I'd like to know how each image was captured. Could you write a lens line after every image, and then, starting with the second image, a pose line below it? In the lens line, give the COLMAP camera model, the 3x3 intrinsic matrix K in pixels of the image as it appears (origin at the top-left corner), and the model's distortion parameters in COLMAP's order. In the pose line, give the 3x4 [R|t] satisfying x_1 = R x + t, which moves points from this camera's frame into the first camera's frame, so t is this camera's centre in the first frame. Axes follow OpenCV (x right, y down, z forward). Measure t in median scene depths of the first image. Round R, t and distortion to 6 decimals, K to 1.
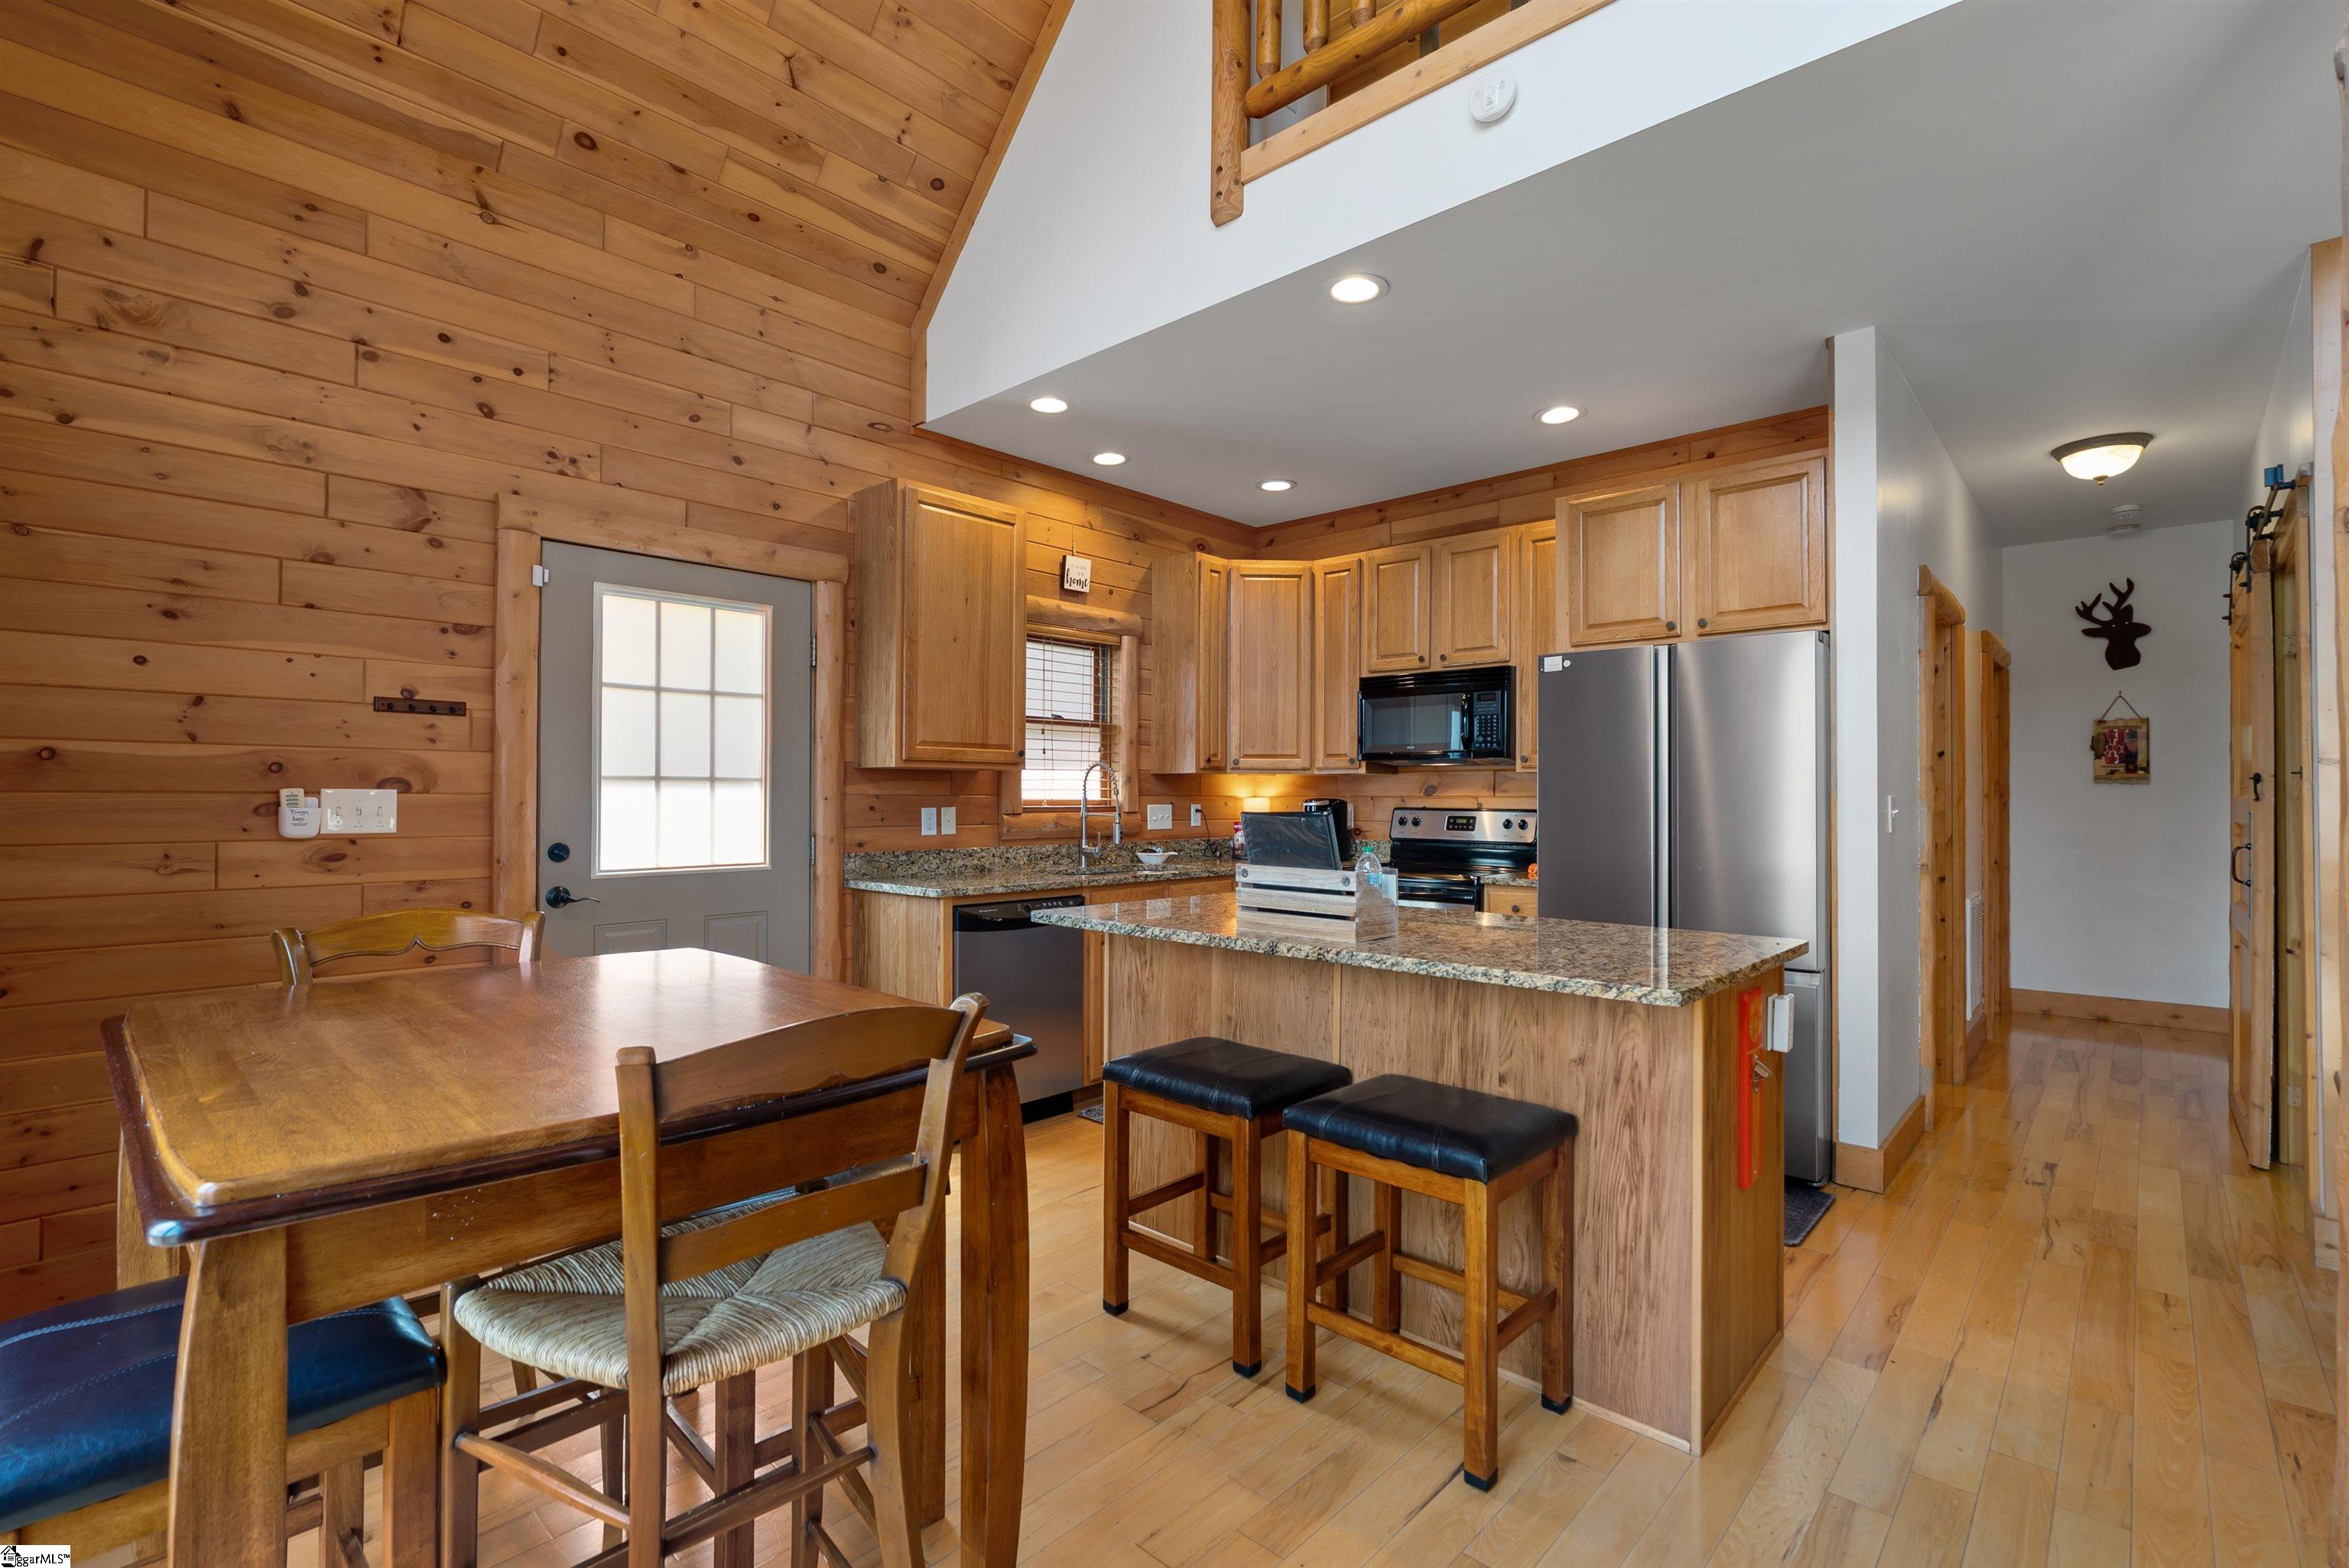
lens RADIAL K [[1062.8, 0, 1174.5], [0, 1062.8, 784.0], [0, 0, 1]] dist [0.014681, 0.000084]
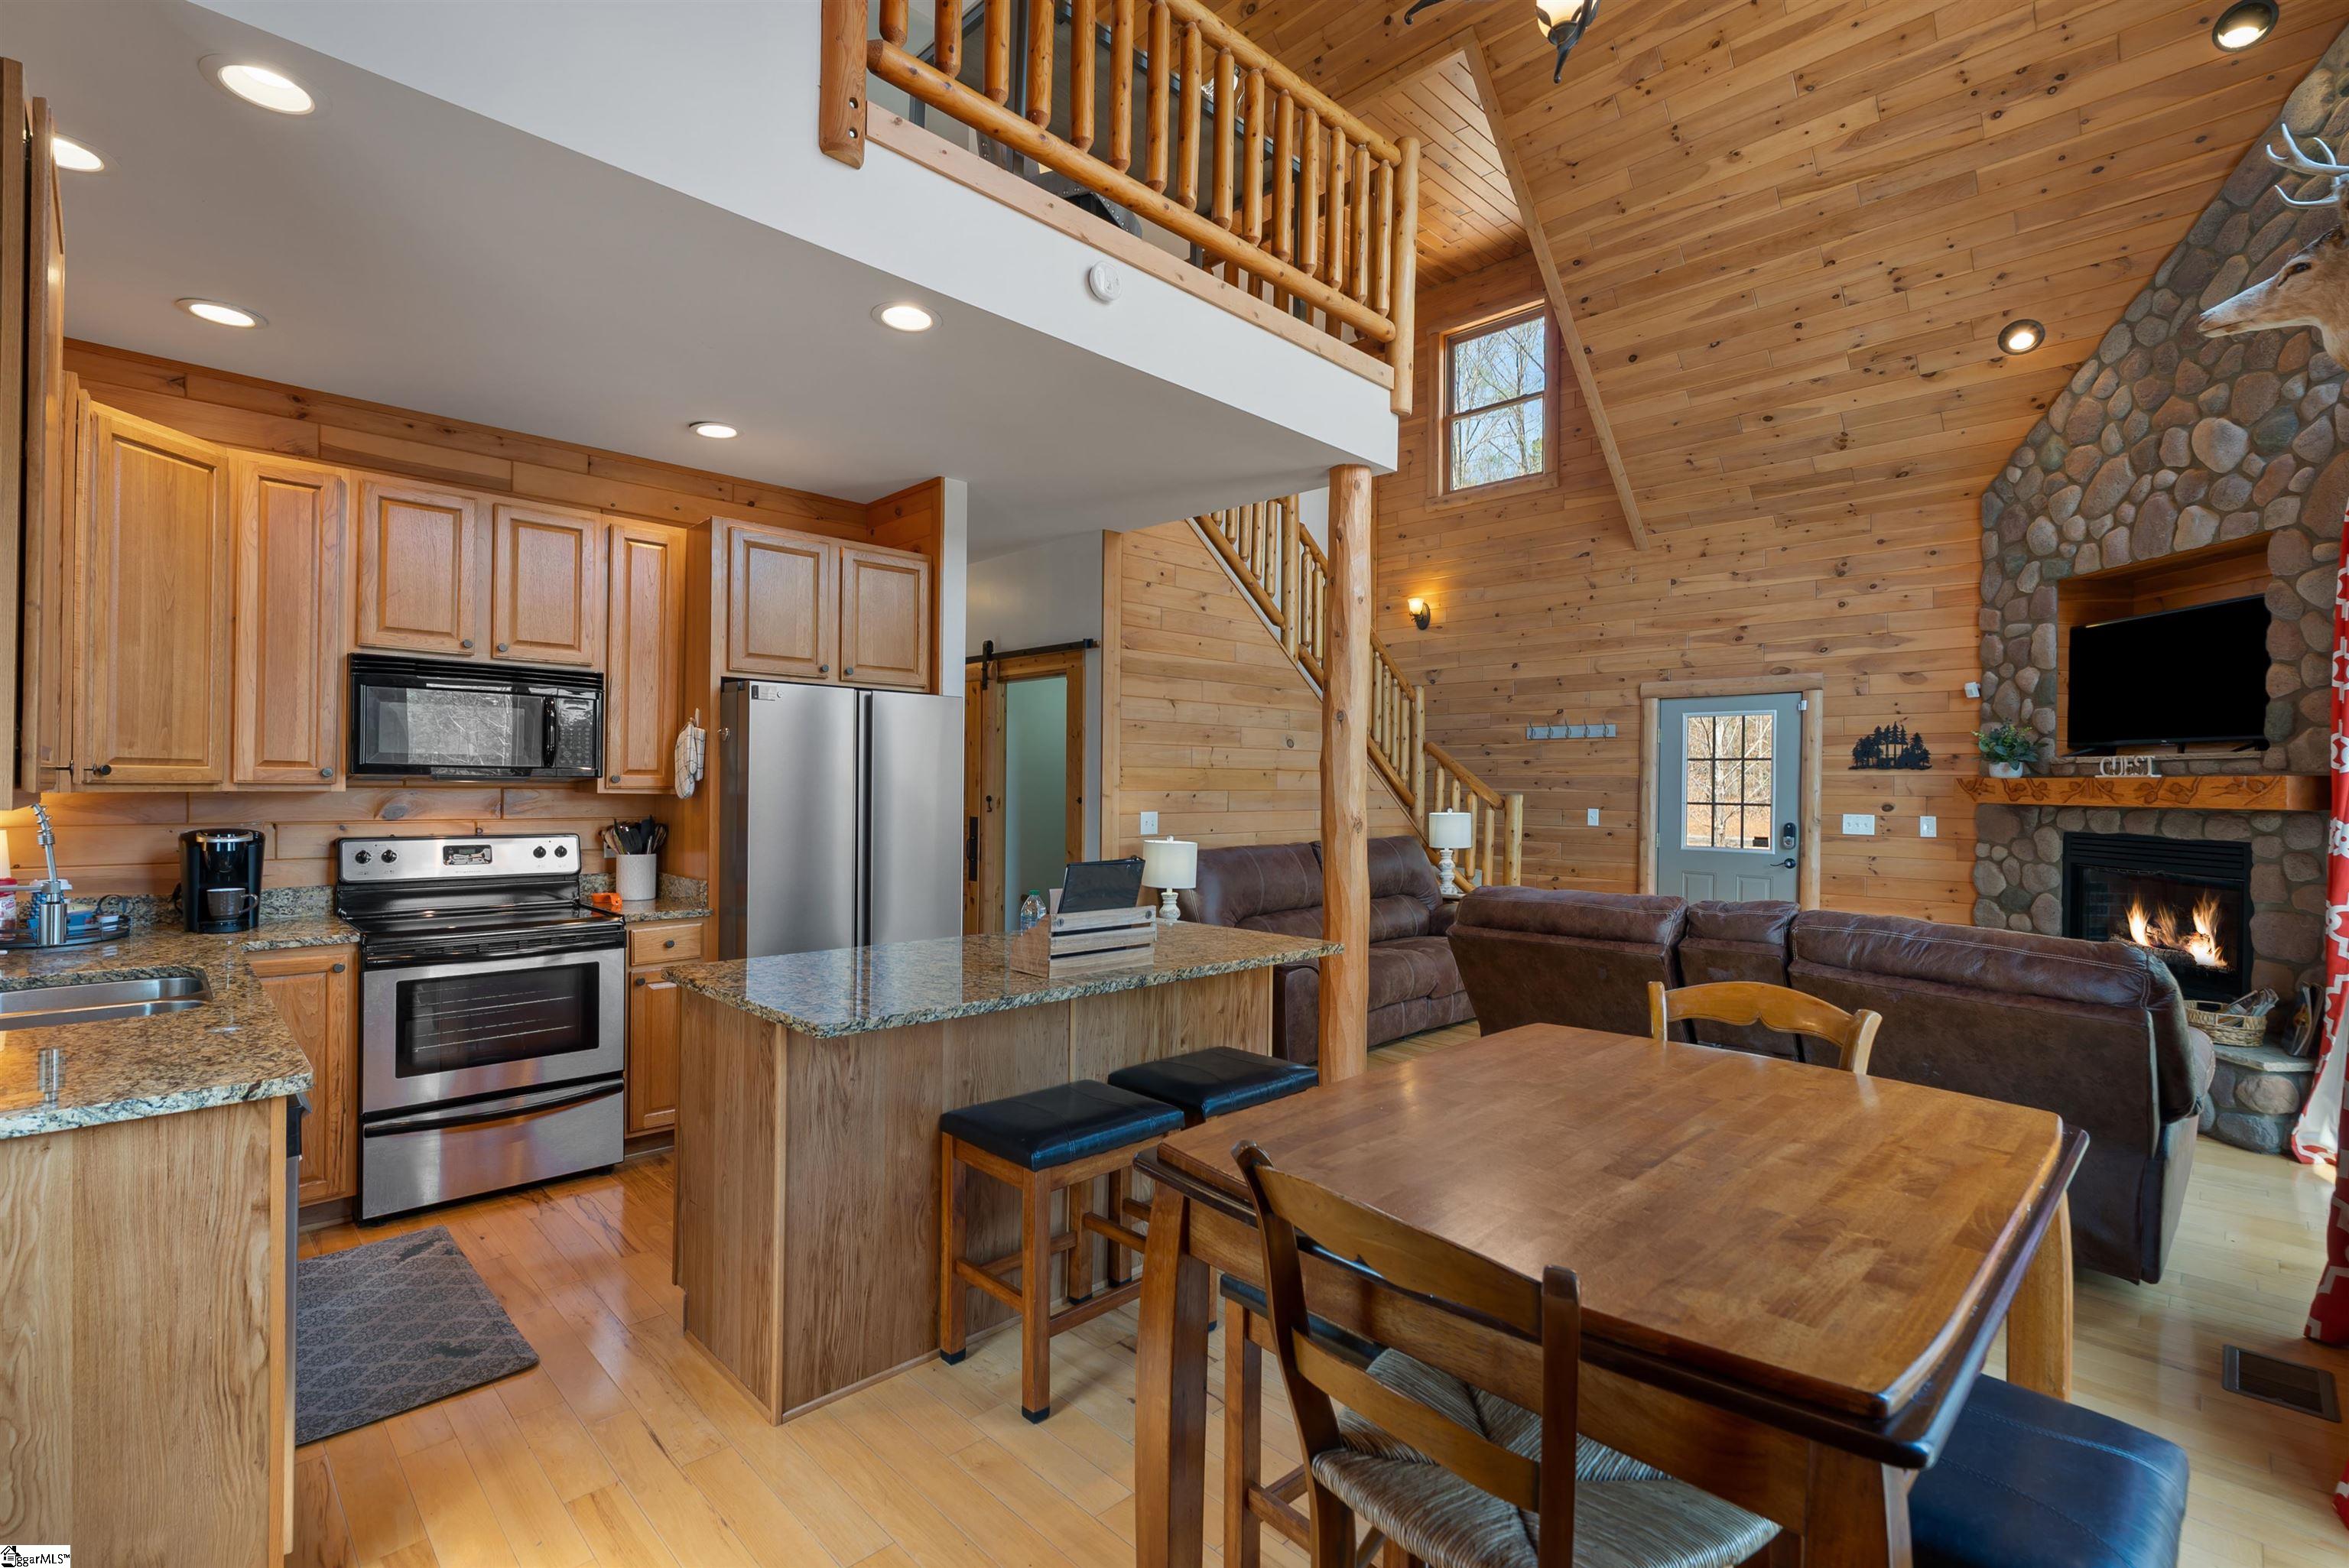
lens RADIAL K [[1062.8, 0, 1174.5], [0, 1062.8, 784.0], [0, 0, 1]] dist [0.014681, 0.000084]
pose [[0.053933, -0.001247, 0.998544, -0.737223], [-0.020741, 0.999782, 0.002369, -0.042024], [-0.998329, -0.020839, 0.053895, 0.646851]]
